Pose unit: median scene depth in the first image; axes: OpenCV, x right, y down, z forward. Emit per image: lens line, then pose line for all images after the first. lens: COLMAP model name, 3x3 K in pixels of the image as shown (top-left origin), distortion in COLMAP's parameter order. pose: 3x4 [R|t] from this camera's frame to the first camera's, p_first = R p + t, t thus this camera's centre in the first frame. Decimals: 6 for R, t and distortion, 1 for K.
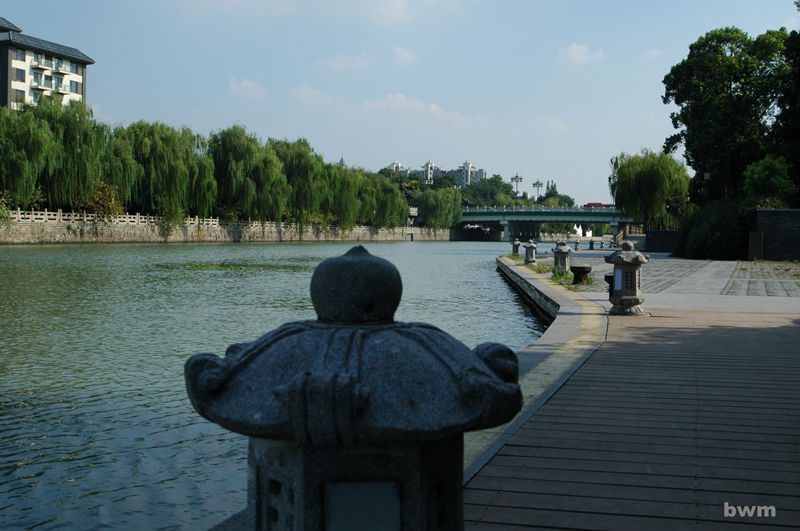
lens RADIAL K [[980.9, 0, 400.0], [0, 980.9, 265.5], [0, 0, 1]] dist [-0.105469, 0.001831]
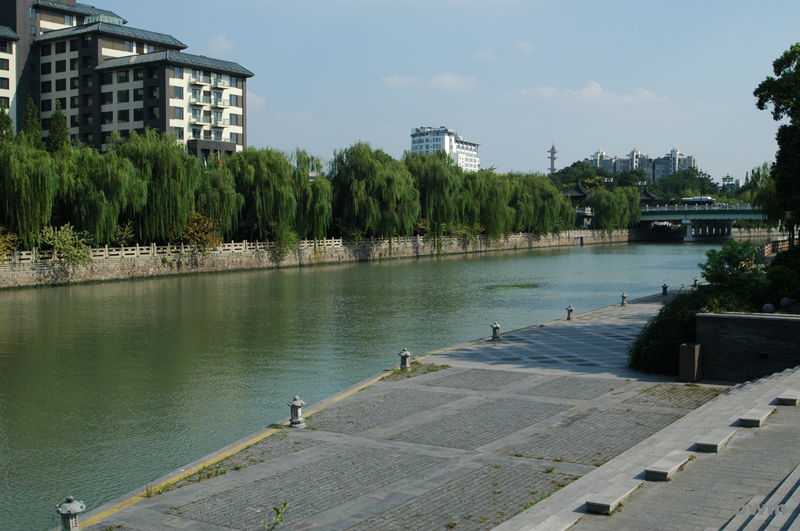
lens RADIAL K [[980.9, 0, 400.0], [0, 980.9, 265.5], [0, 0, 1]] dist [-0.105469, 0.001831]
pose [[0.975313, -0.006091, -0.220745, 0.086596], [0.009064, 0.999881, 0.012454, -0.031489], [0.220643, -0.014147, 0.975252, 0.045054]]
